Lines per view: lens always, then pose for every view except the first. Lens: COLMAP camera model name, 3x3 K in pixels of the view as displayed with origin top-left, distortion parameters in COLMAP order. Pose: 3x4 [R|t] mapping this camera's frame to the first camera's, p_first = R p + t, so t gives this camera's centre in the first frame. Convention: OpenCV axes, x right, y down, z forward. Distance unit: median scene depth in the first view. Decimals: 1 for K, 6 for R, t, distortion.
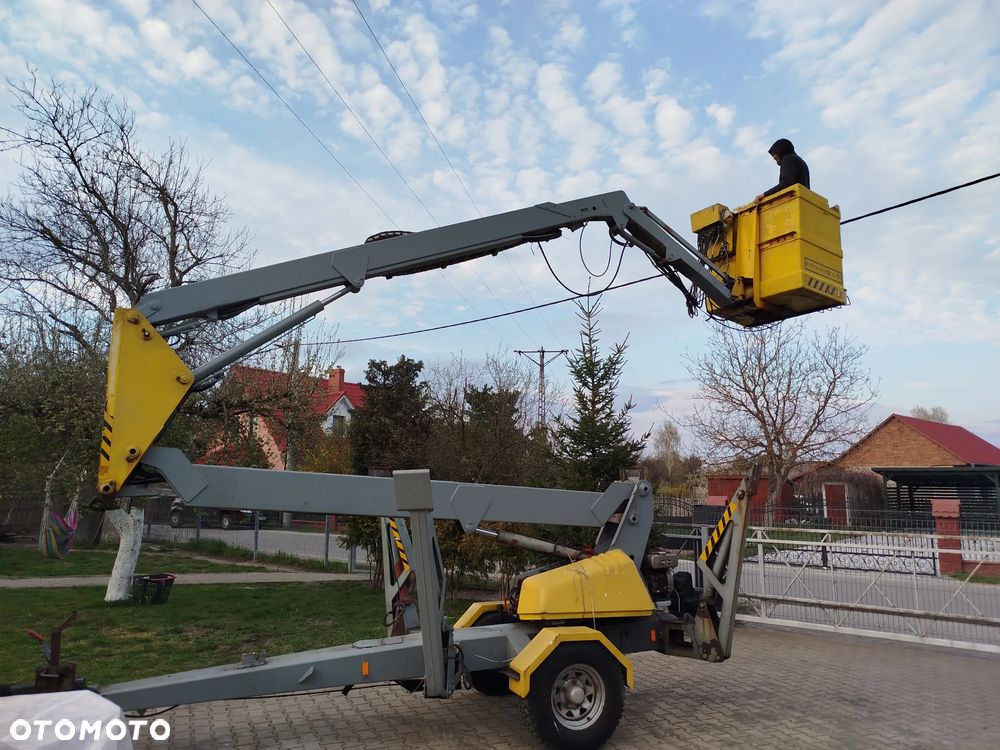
lens RADIAL K [[693.1, 0, 495.1], [0, 693.1, 373.5], [0, 0, 1]] dist [0.005504, 0.006124]
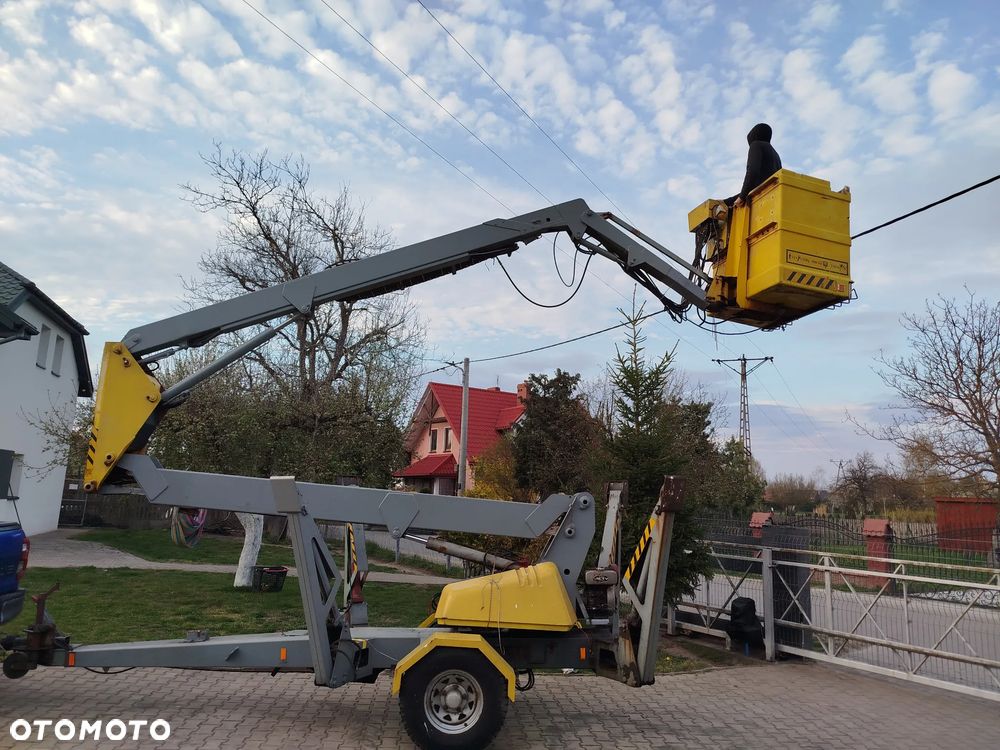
lens RADIAL K [[693.1, 0, 495.1], [0, 693.1, 373.5], [0, 0, 1]] dist [0.005504, 0.006124]
pose [[0.947385, -0.028935, -0.318785, 0.372181], [0.022894, 0.999481, -0.022681, 0.004720], [0.319276, 0.014189, 0.947556, 0.030534]]
